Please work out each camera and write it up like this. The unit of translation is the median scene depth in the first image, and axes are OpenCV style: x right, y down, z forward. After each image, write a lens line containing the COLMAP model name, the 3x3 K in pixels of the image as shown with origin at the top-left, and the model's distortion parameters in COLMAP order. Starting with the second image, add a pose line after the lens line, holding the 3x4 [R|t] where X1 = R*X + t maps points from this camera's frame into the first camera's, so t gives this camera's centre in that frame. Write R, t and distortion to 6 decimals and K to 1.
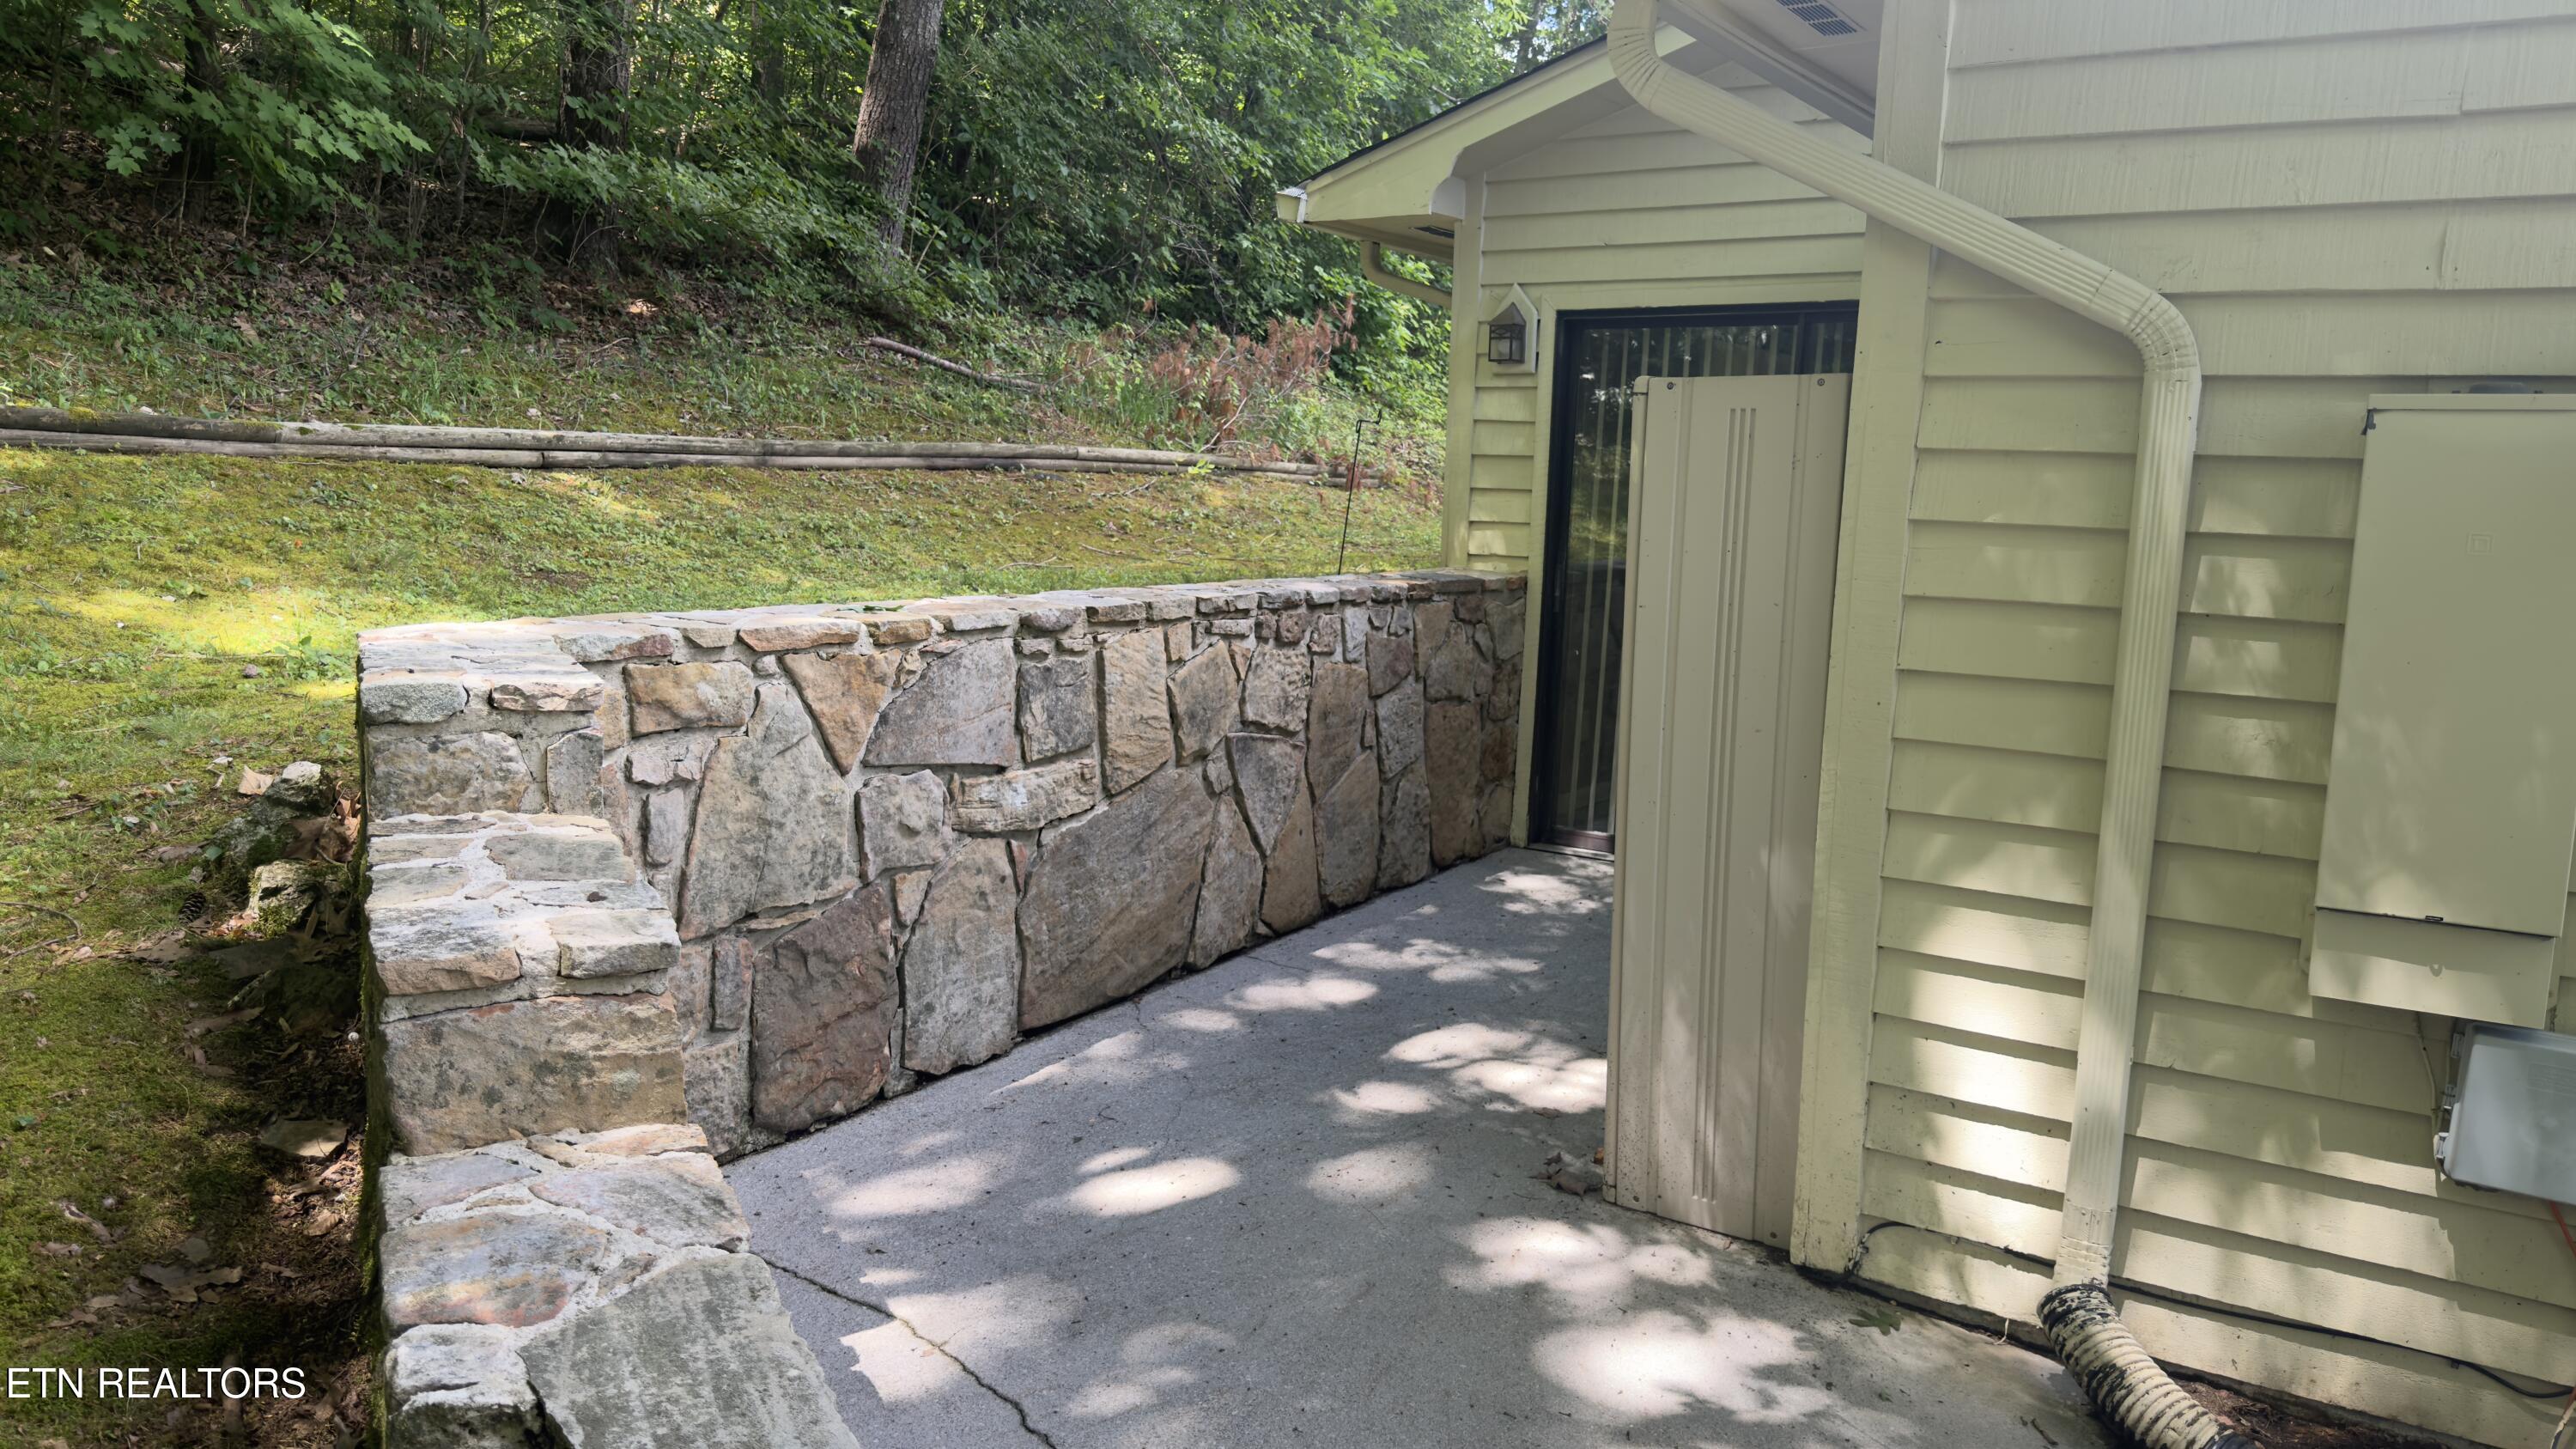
lens RADIAL K [[1785.1, 0, 1290.4], [0, 1785.1, 732.6], [0, 0, 1]] dist [0.168409, -0.299233]
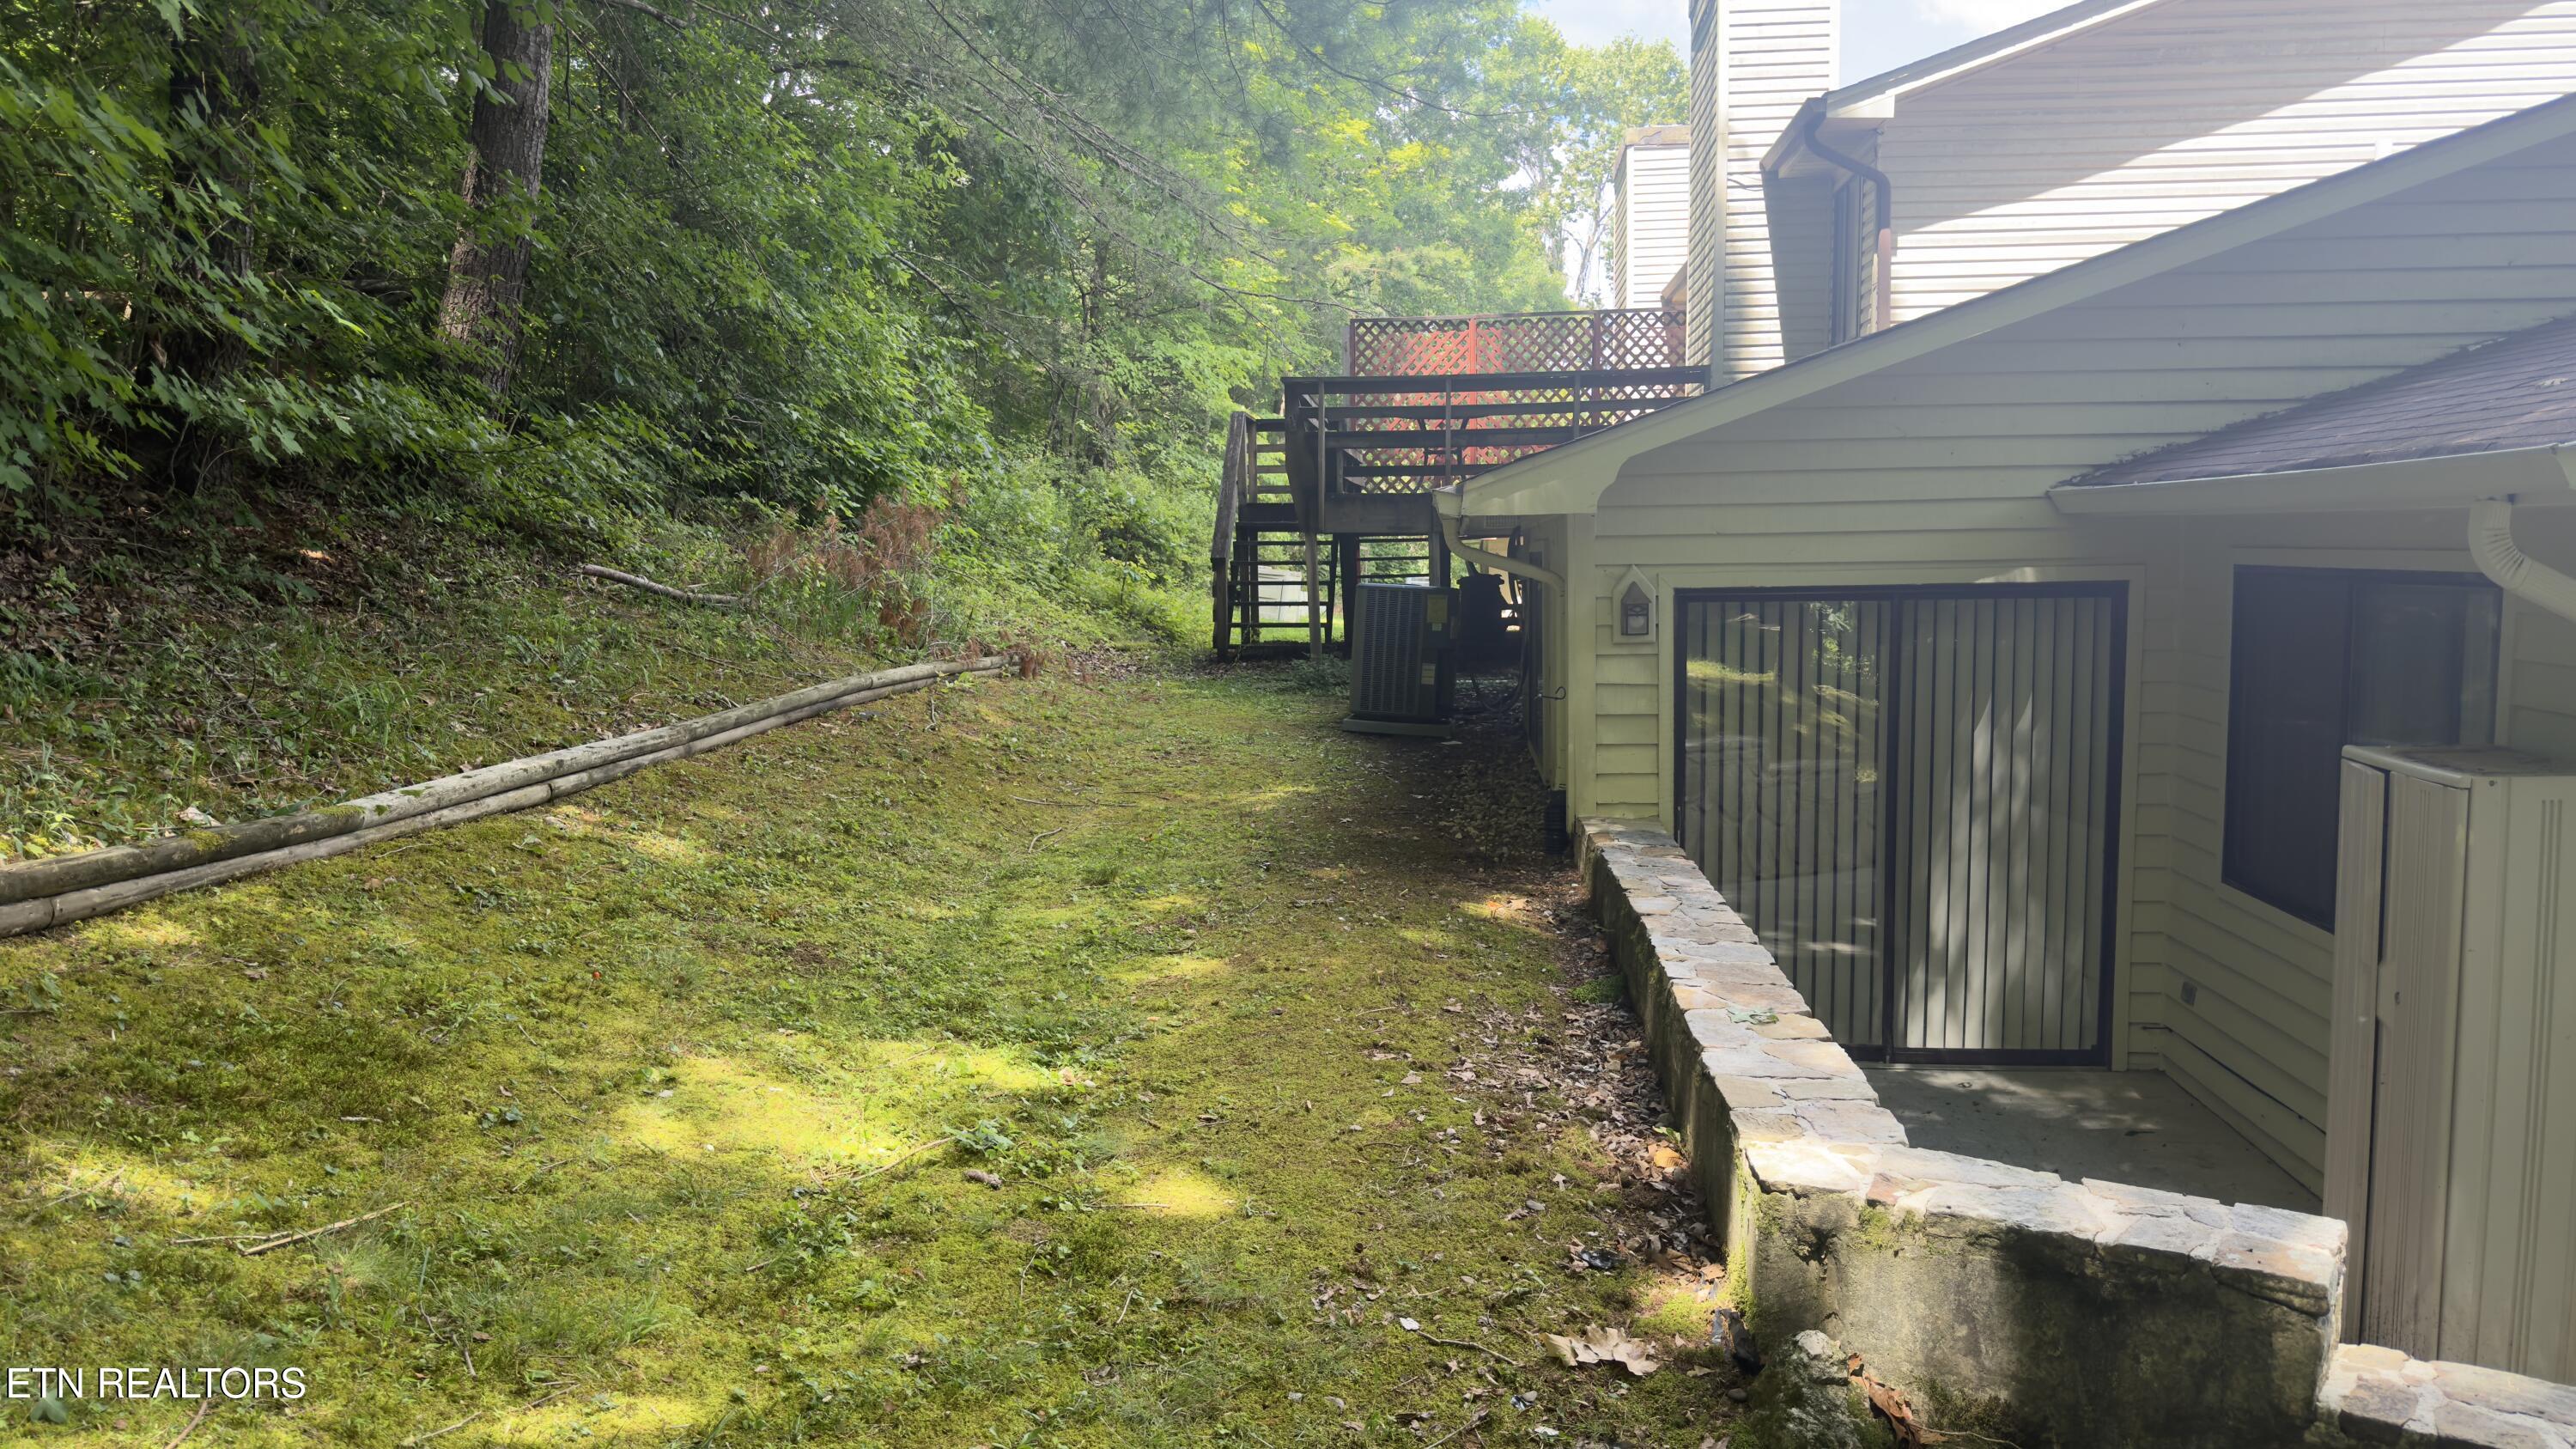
lens RADIAL K [[1785.1, 0, 1290.4], [0, 1785.1, 732.6], [0, 0, 1]] dist [0.168409, -0.299233]
pose [[0.893143, -0.092147, 0.440232, -0.519424], [0.109371, 0.993904, -0.013853, -0.140149], [-0.436272, 0.060522, 0.897777, 0.087916]]
